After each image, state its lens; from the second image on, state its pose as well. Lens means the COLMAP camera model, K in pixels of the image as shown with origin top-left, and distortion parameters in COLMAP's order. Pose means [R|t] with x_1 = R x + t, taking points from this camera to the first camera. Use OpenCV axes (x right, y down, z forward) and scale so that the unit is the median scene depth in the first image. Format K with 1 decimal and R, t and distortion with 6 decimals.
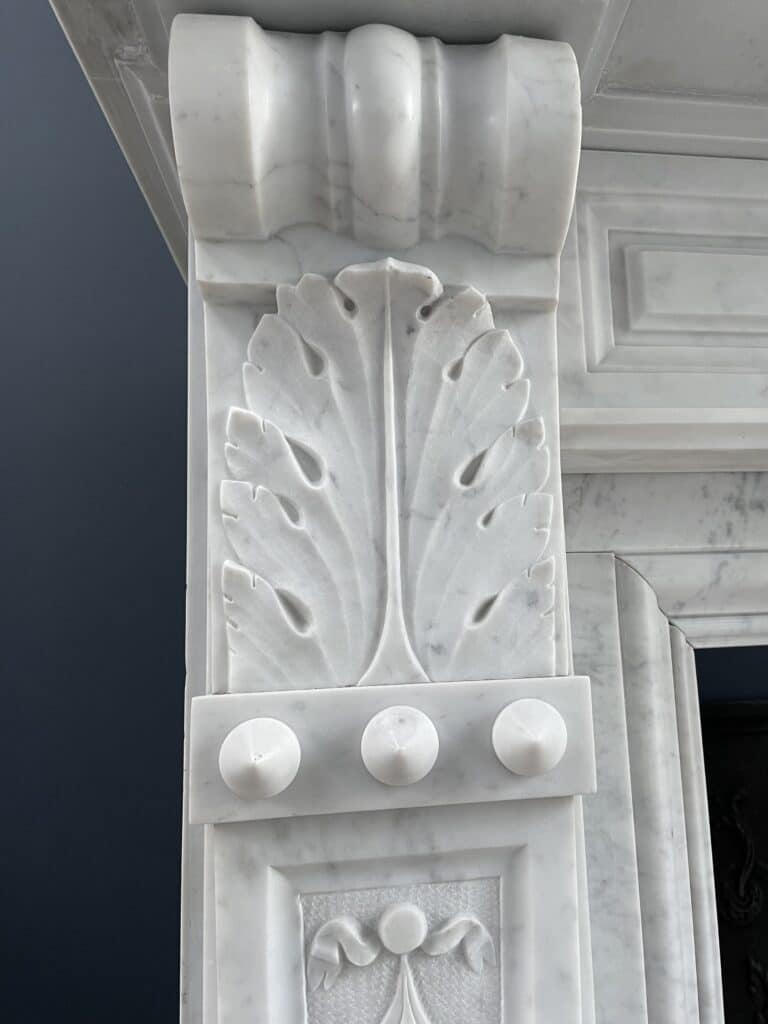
lens RADIAL K [[837.1, 0, 518.0], [0, 837.1, 527.7], [0, 0, 1]] dist [0.057918, -0.082089]
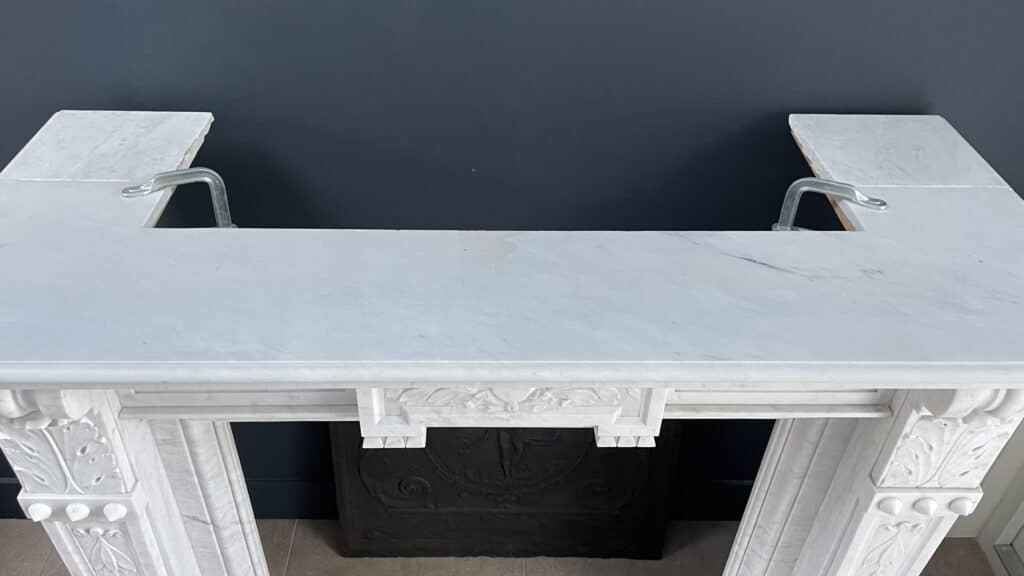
lens RADIAL K [[792.8, 0, 497.8], [0, 792.8, 283.9], [0, 0, 1]] dist [0.091161, -0.130692]
pose [[0.986302, 0.148721, -0.071348, 1.660618], [-0.049600, 0.679925, 0.731602, -2.886864], [0.157316, -0.718042, 0.677988, -0.335286]]
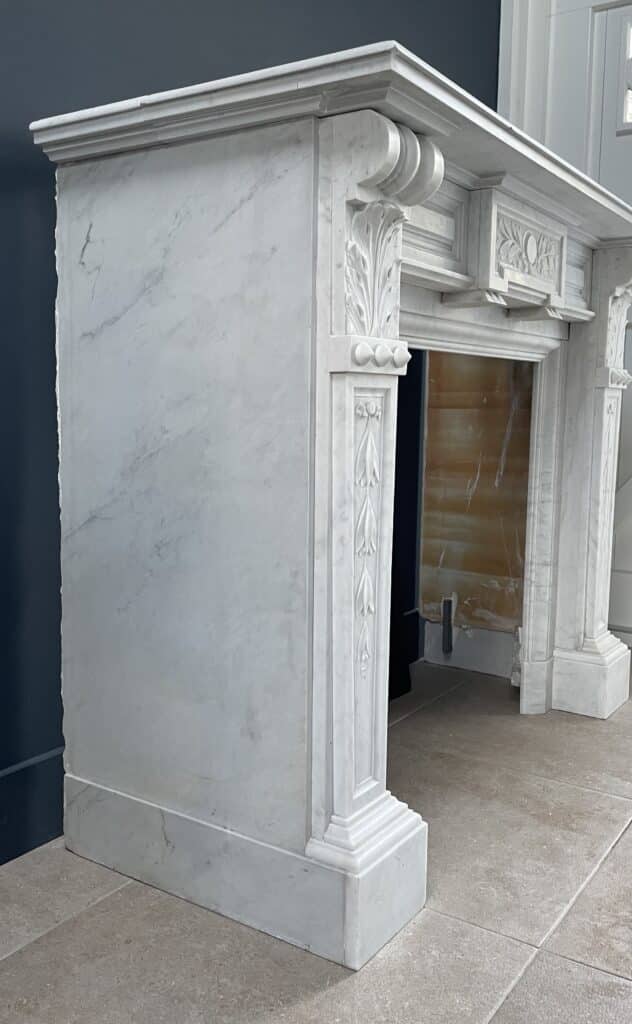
lens RADIAL K [[924.5, 0, 296.7], [0, 924.5, 495.0], [0, 0, 1]] dist [0.106734, -0.164420]
pose [[0.684031, -0.011847, 0.729357, -3.068650], [-0.162515, 0.972263, 0.168208, 0.225459], [-0.711119, -0.233591, 0.663133, -1.369559]]
